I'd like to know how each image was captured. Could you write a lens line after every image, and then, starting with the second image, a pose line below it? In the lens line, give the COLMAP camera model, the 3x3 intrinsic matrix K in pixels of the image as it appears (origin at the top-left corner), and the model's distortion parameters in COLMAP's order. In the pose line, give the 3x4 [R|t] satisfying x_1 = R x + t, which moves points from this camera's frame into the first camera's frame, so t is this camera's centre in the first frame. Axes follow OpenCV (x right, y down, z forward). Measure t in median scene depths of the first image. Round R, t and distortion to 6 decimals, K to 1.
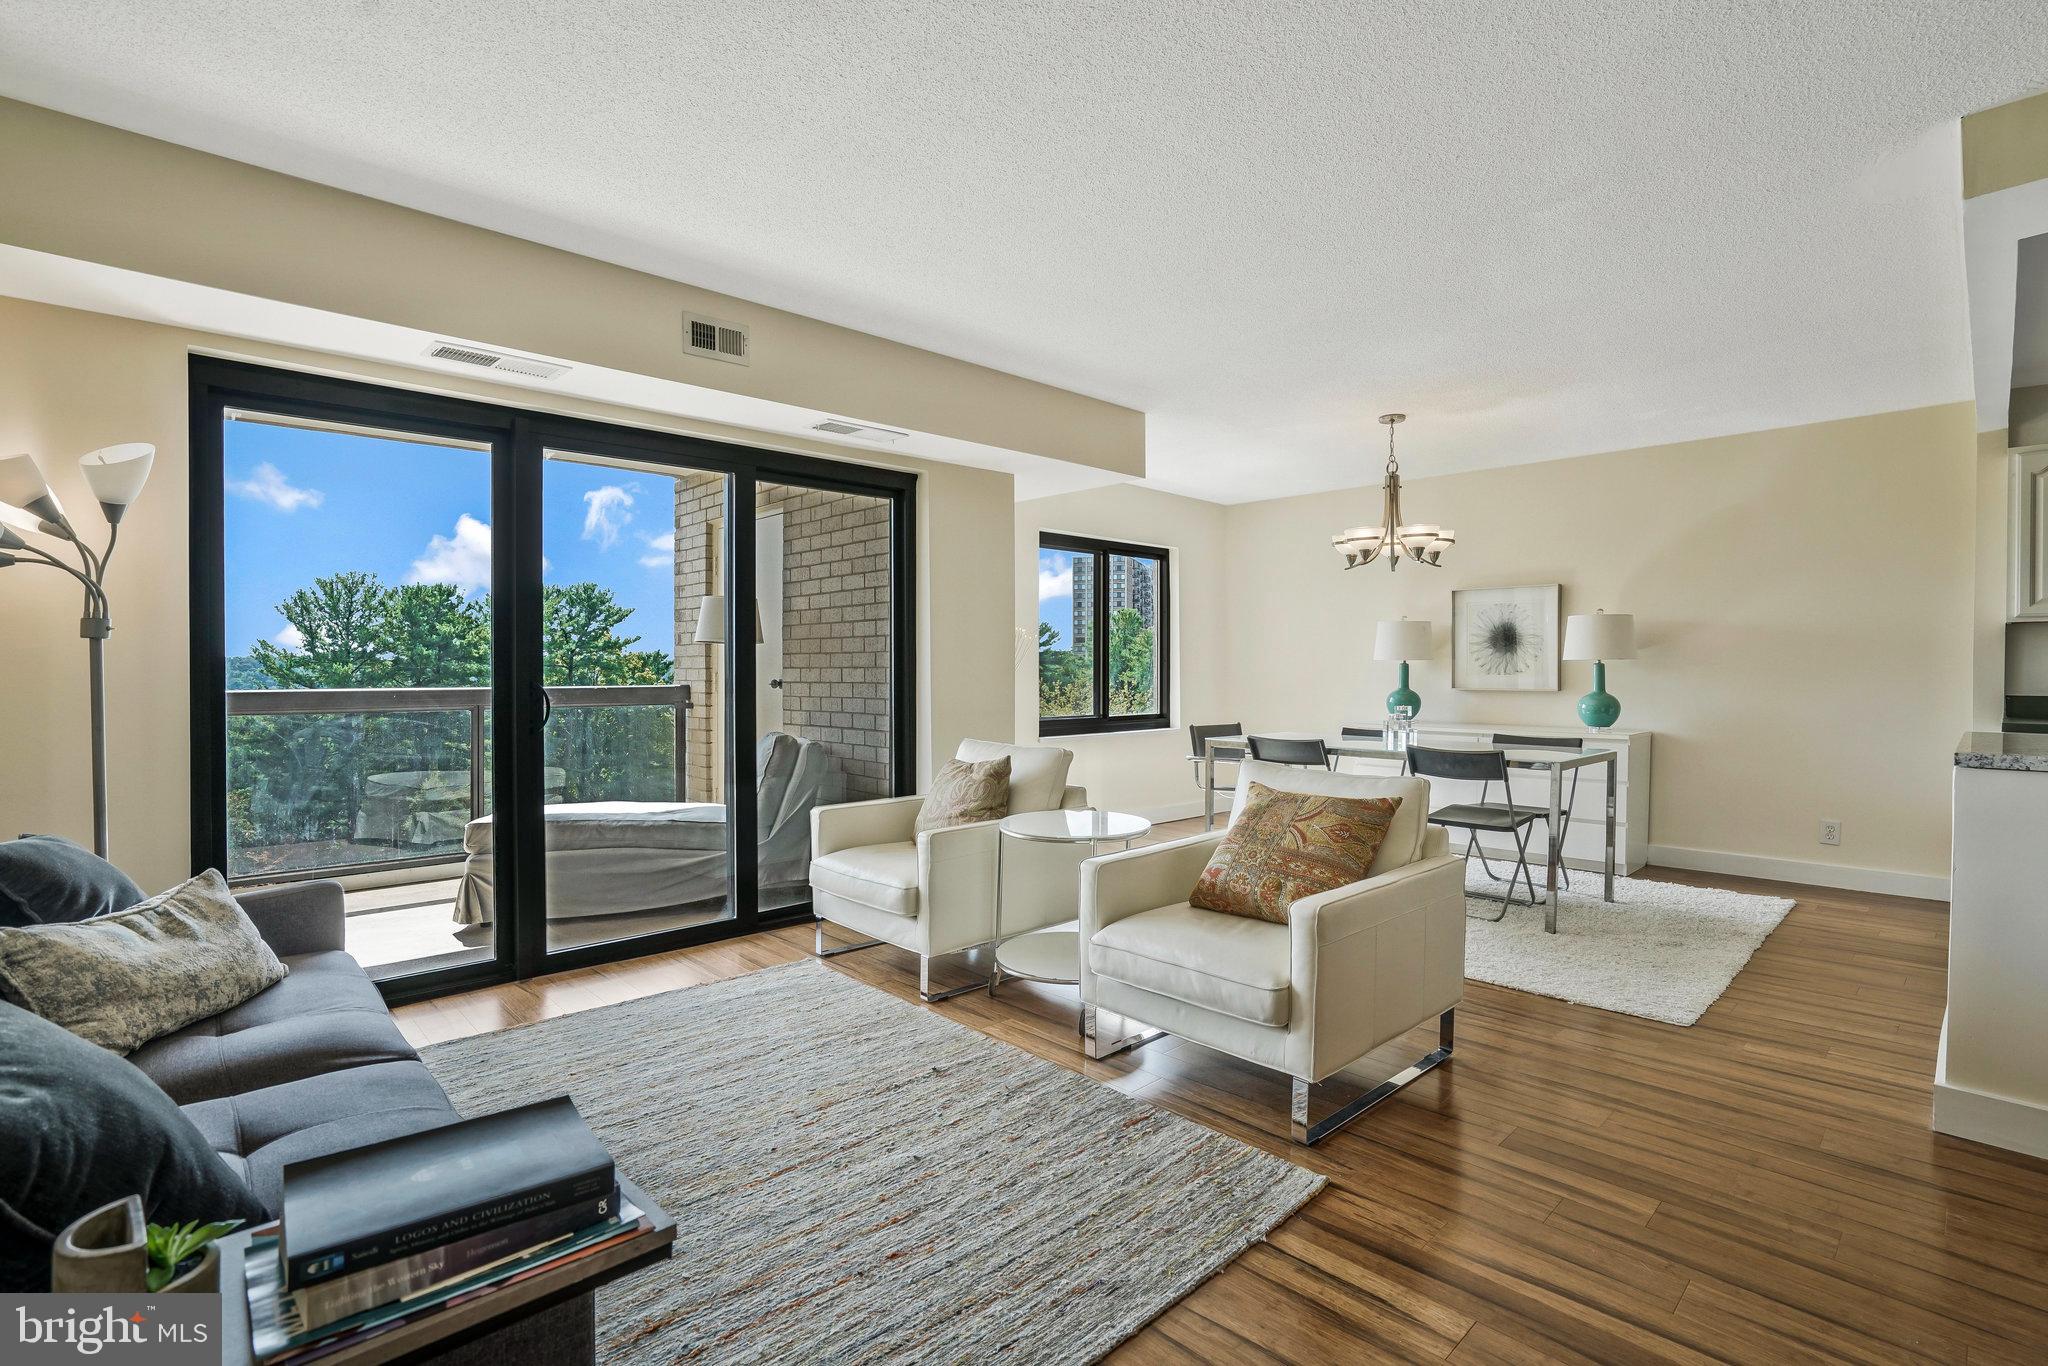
lens RADIAL K [[954.6, 0, 1020.1], [0, 954.6, 674.7], [0, 0, 1]] dist [-0.057935, 0.025068]
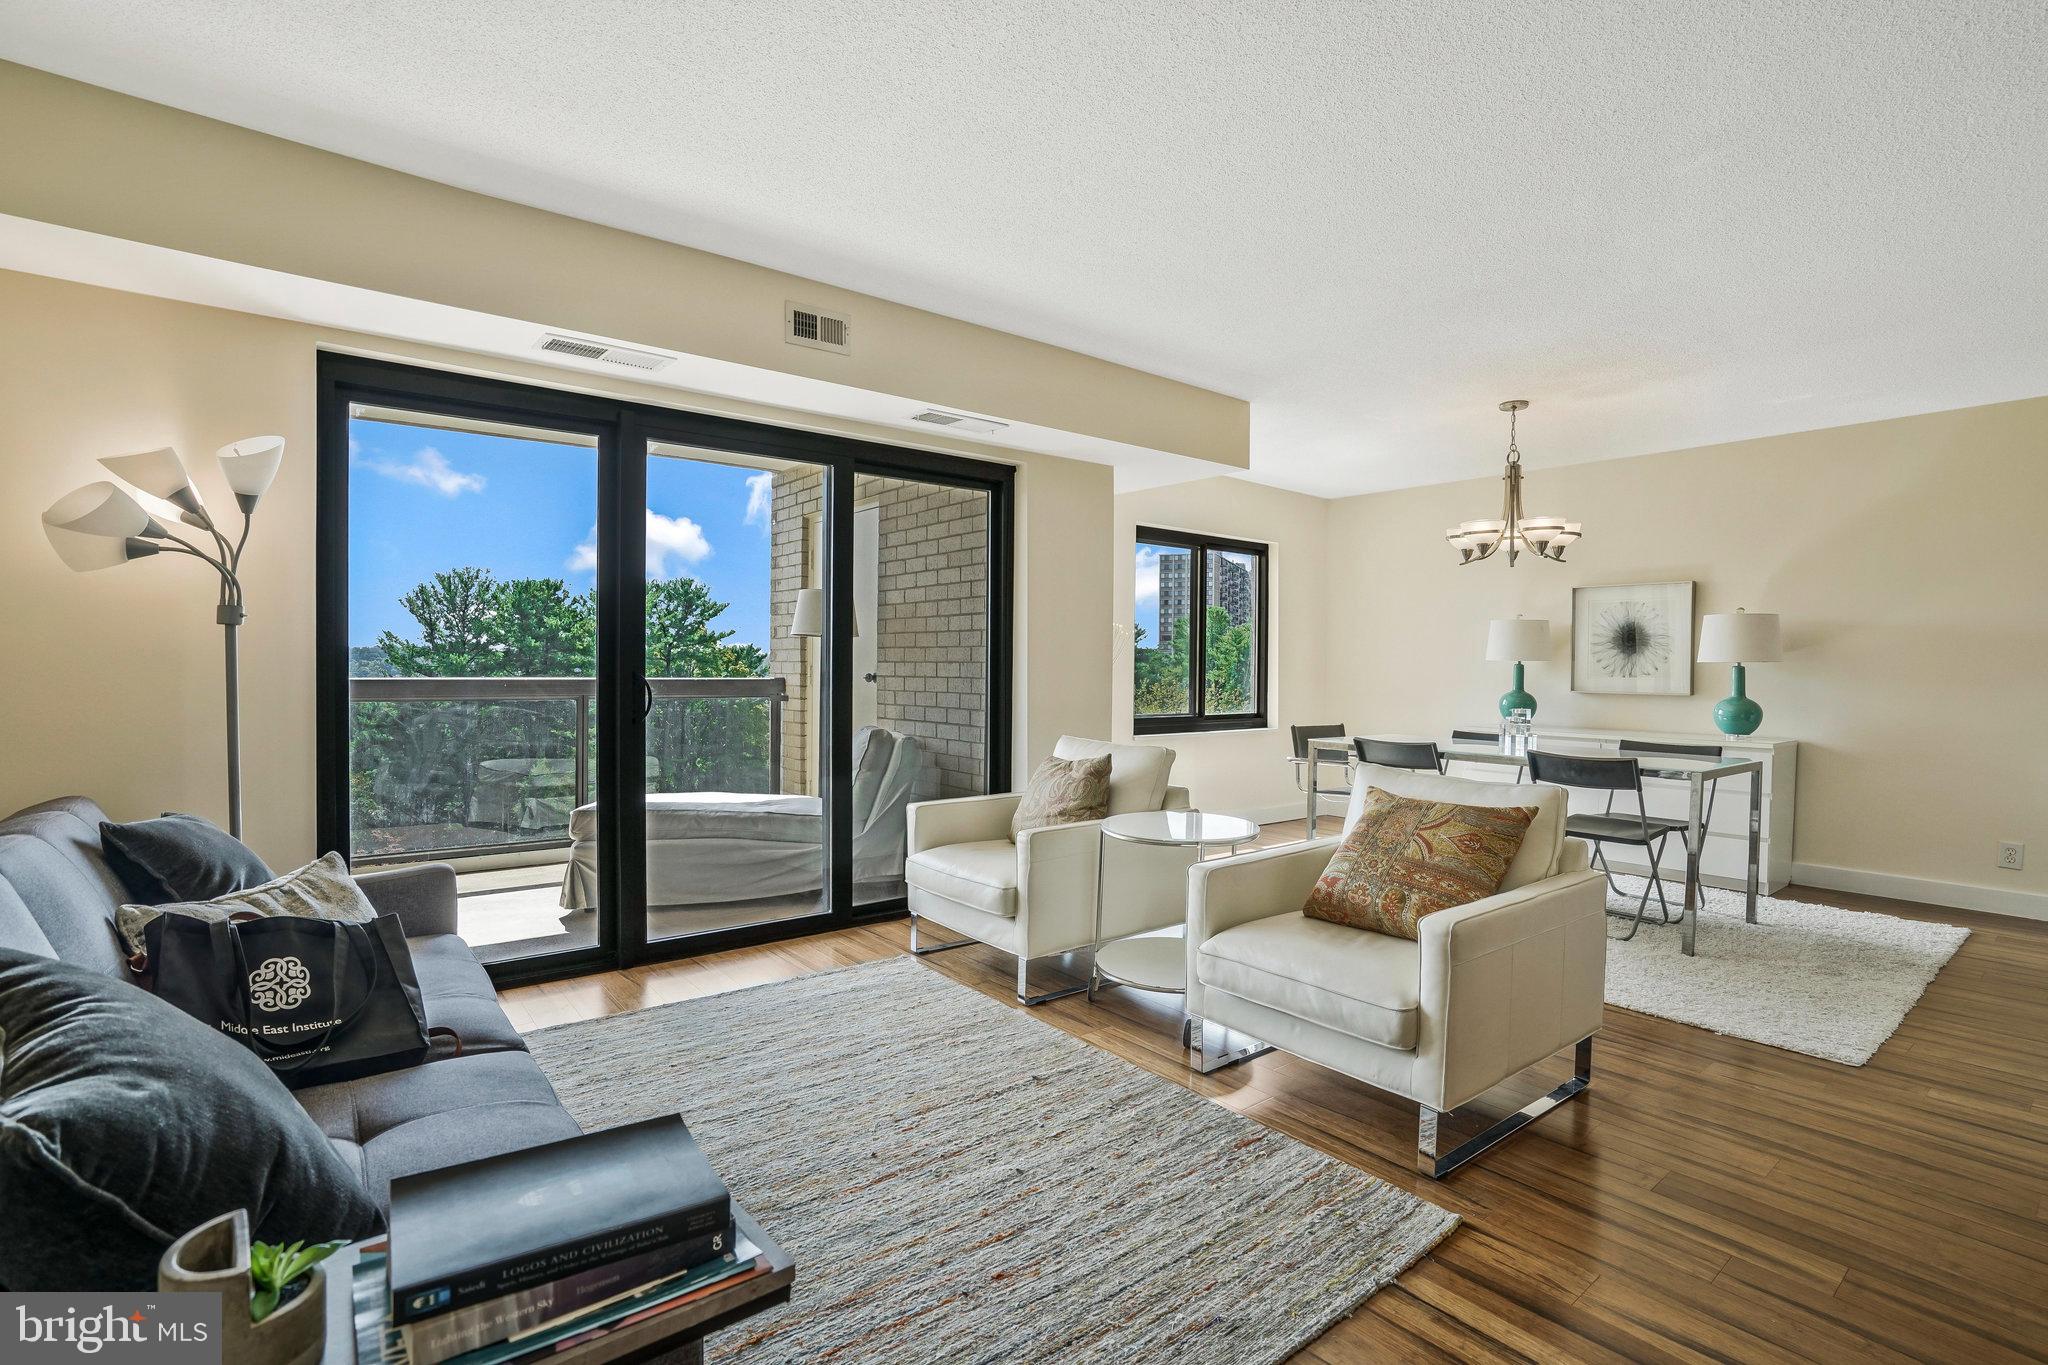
lens RADIAL K [[951.9, 0, 1018.9], [0, 951.9, 678.5], [0, 0, 1]] dist [-0.055359, 0.022802]
pose [[0.995966, 0.011772, -0.088955, -0.013724], [-0.011088, 0.999905, 0.008180, 0.000650], [0.089043, -0.007161, 0.996002, 0.020493]]
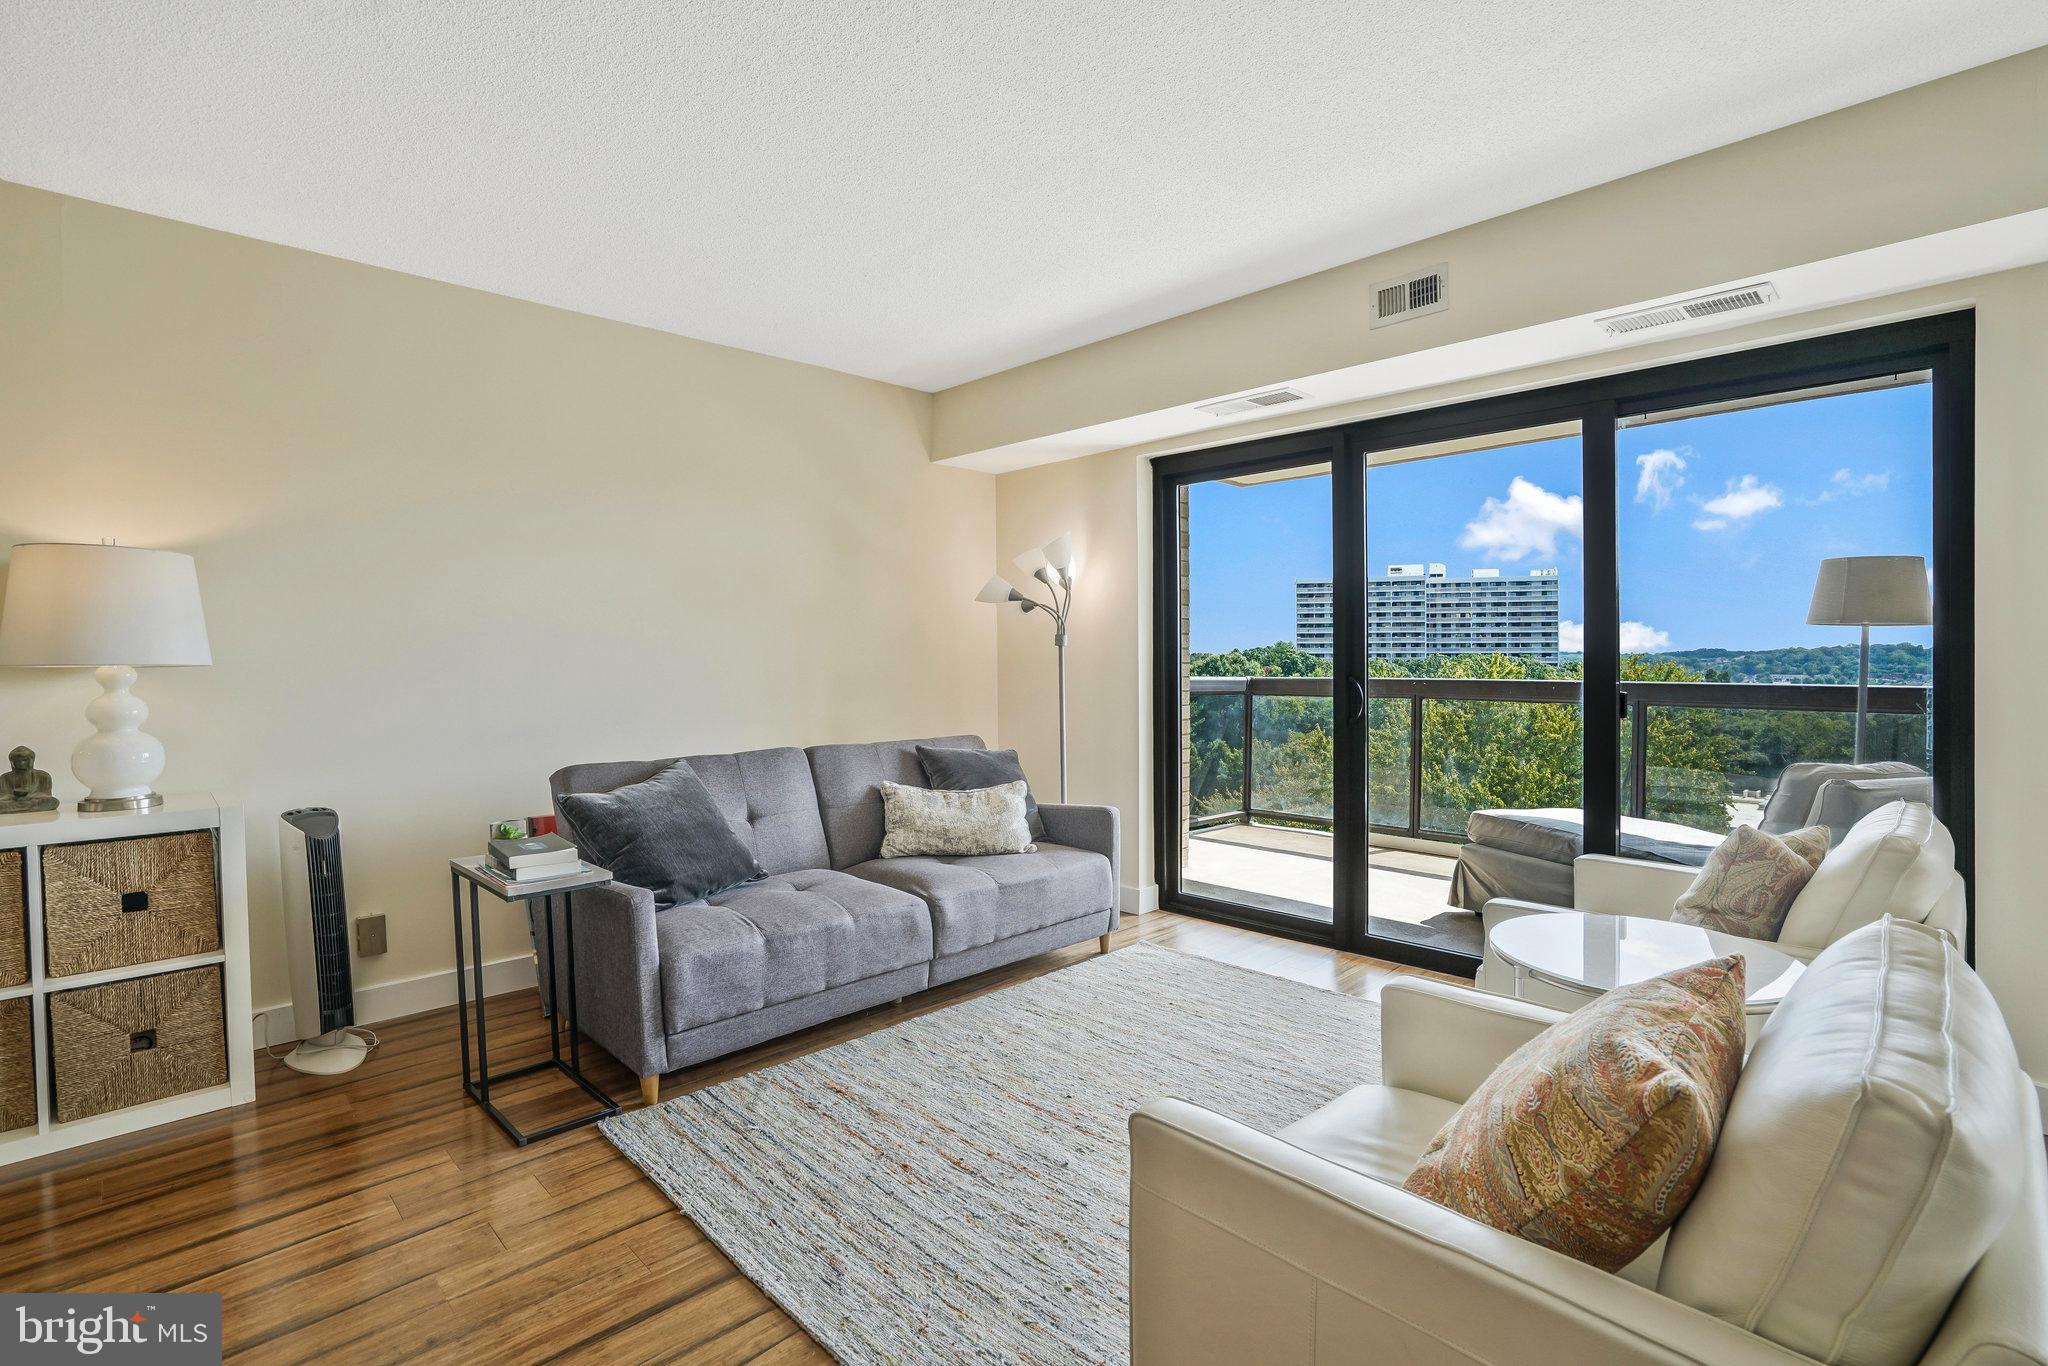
lens RADIAL K [[947.8, 0, 1007.4], [0, 947.8, 690.1], [0, 0, 1]] dist [-0.059671, 0.022843]
pose [[0.012431, 0.034178, -0.999338, 0.382288], [-0.003211, 0.999412, 0.034140, -0.008604], [0.999918, 0.002785, 0.012534, 0.413656]]
